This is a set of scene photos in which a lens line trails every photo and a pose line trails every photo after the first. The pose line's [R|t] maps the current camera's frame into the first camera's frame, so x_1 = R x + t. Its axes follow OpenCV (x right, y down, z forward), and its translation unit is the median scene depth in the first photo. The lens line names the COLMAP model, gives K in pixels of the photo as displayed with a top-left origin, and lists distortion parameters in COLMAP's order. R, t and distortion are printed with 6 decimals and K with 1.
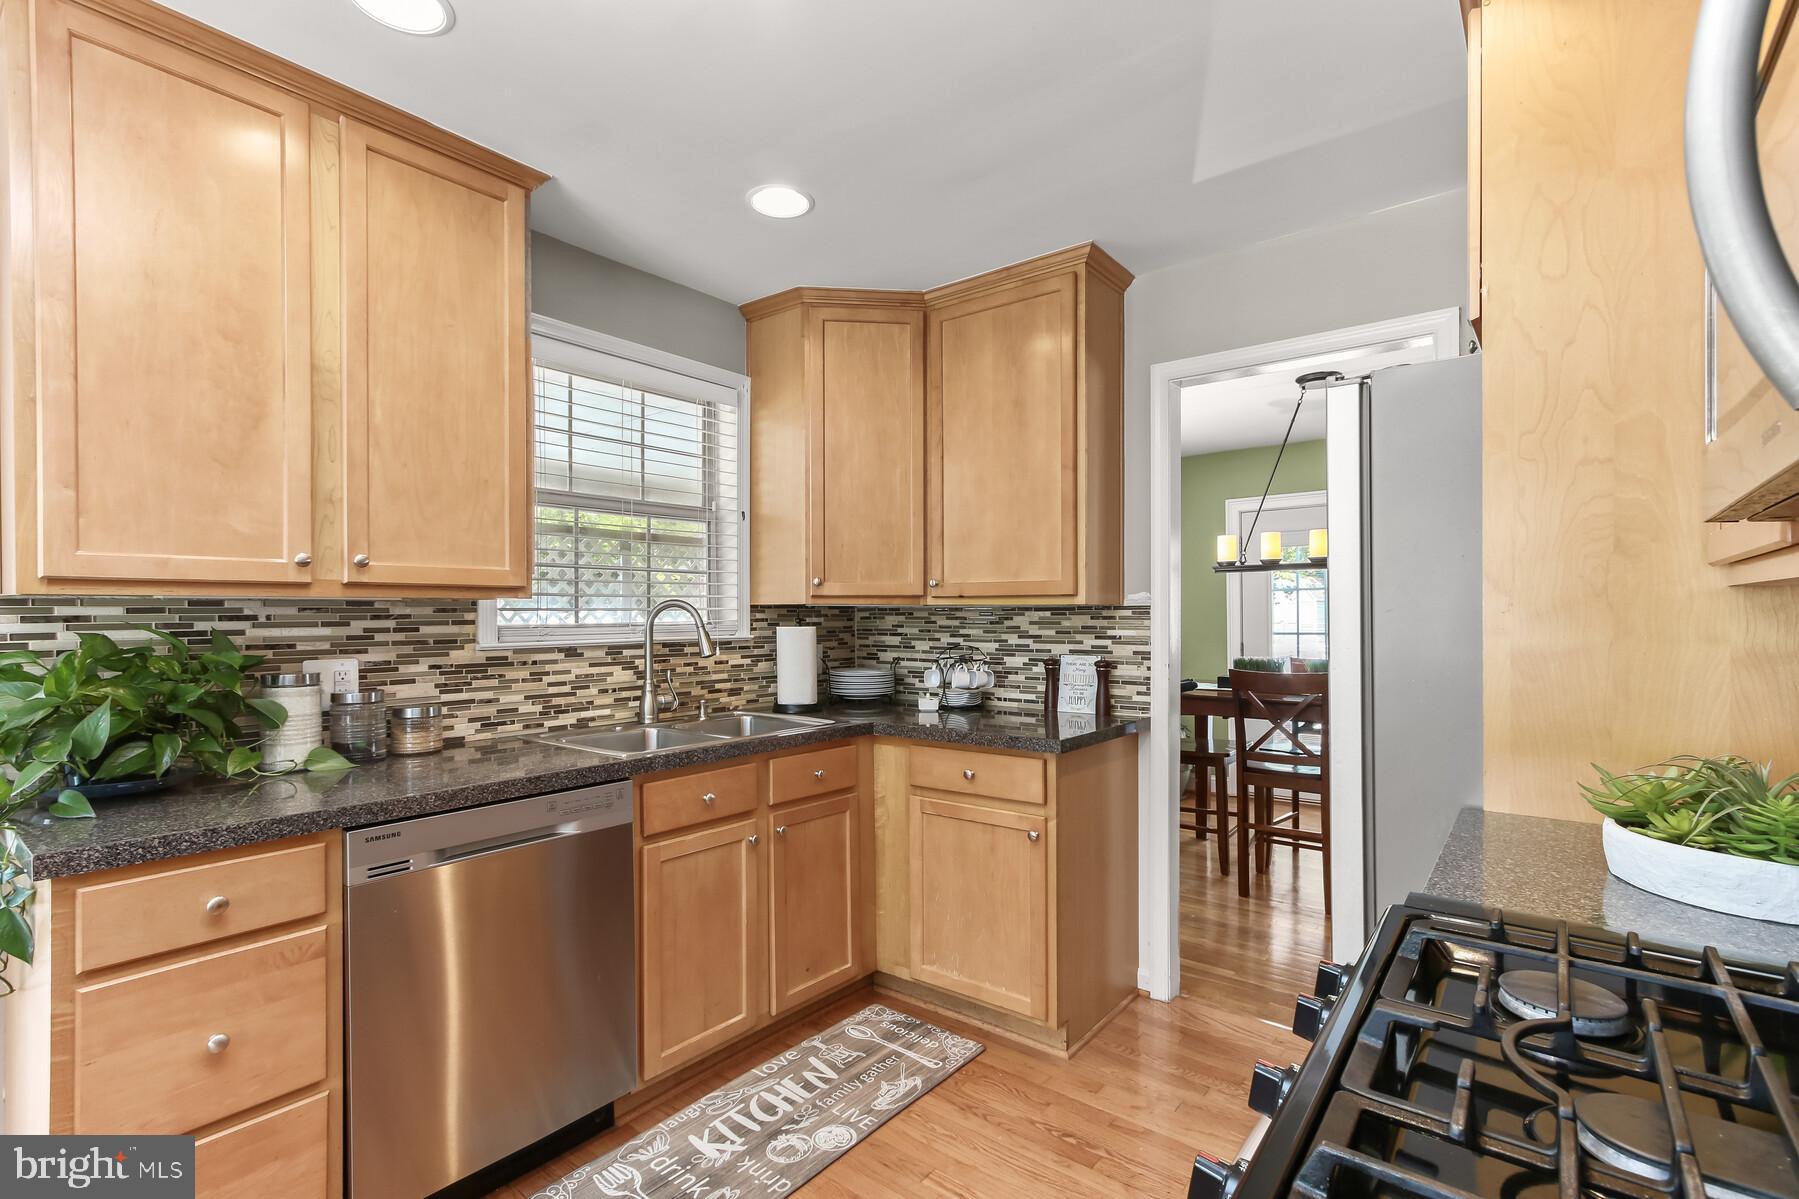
lens RADIAL K [[829.2, 0, 898.0], [0, 829.2, 612.3], [0, 0, 1]] dist [-0.001951, 0.001742]
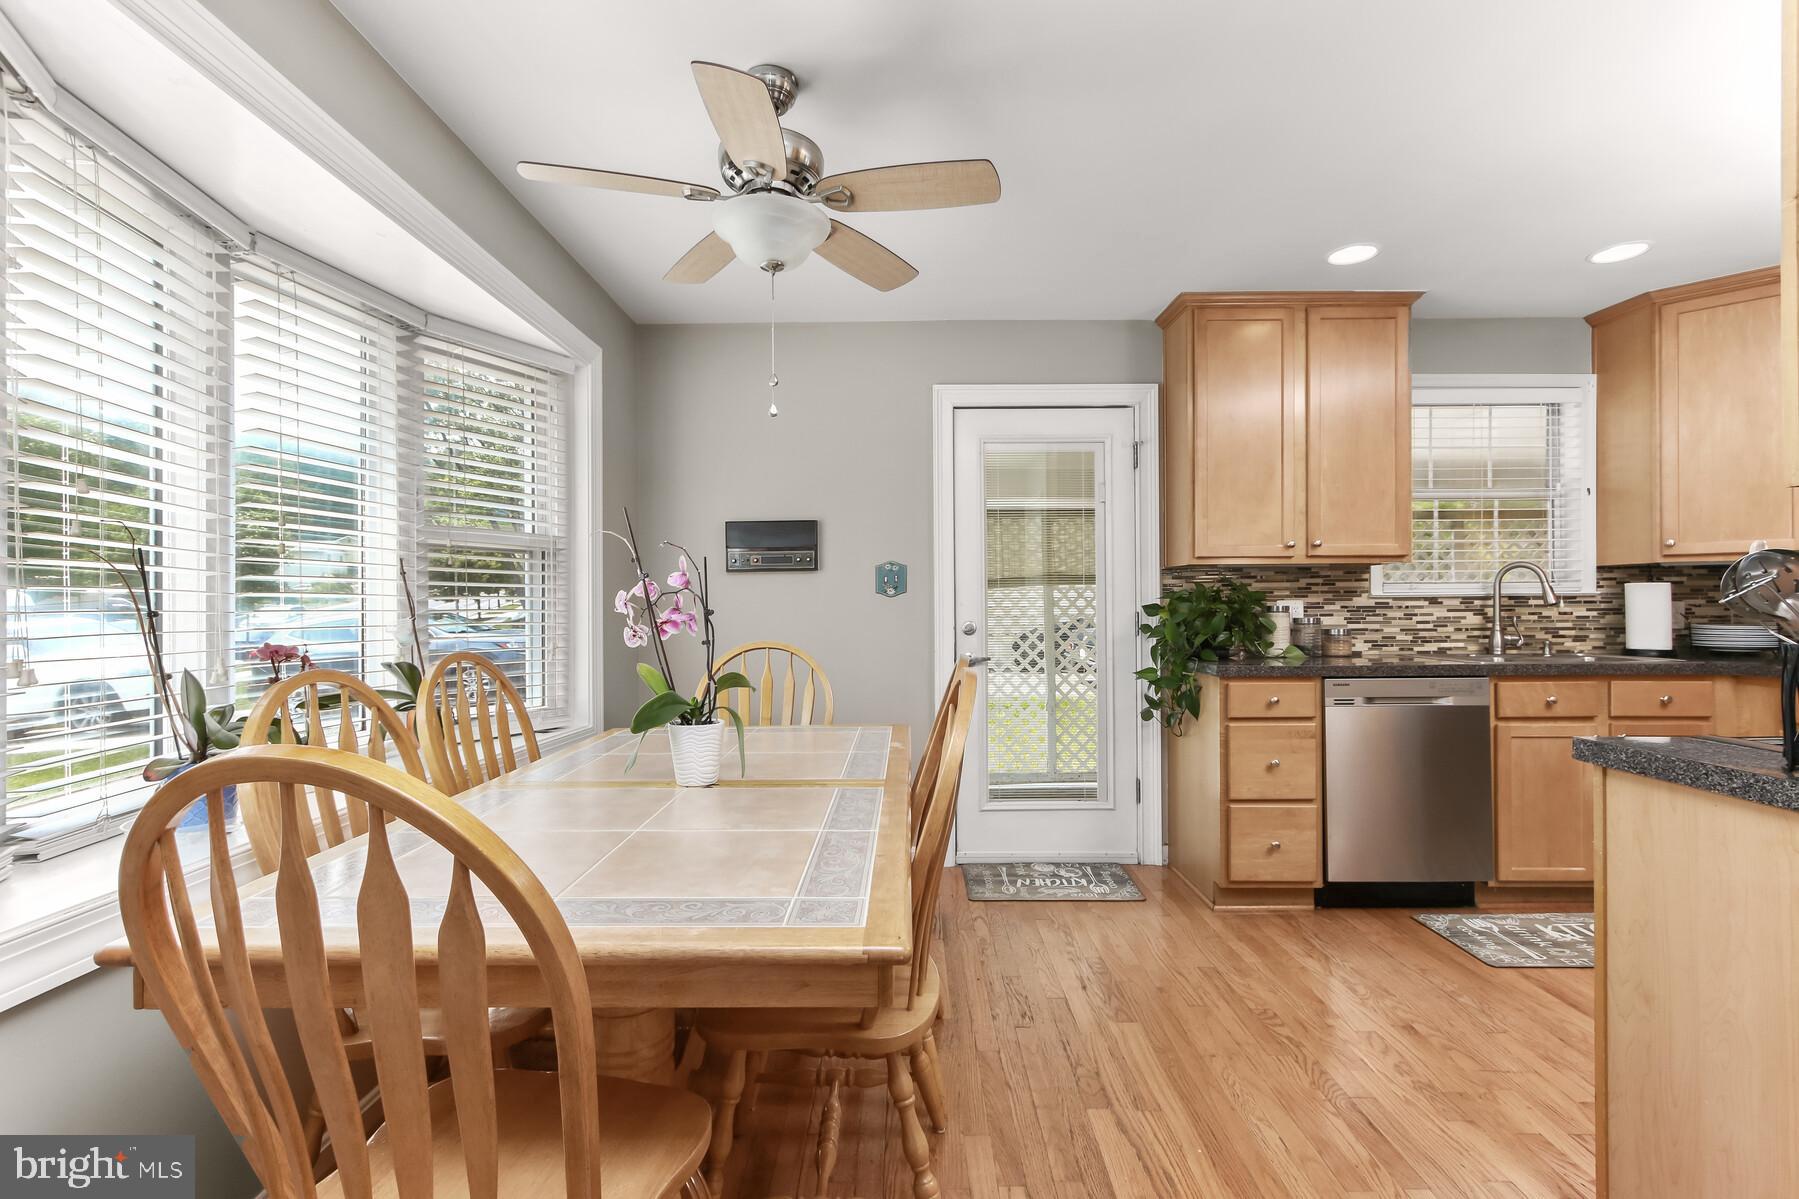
lens RADIAL K [[829.2, 0, 889.4], [0, 829.2, 600.7], [0, 0, 1]] dist [-0.001951, 0.001742]
pose [[0.620957, 0.002694, -0.783840, 0.146825], [0.004782, 0.999962, 0.007226, 0.032709], [0.783830, -0.008235, 0.620921, -0.632054]]
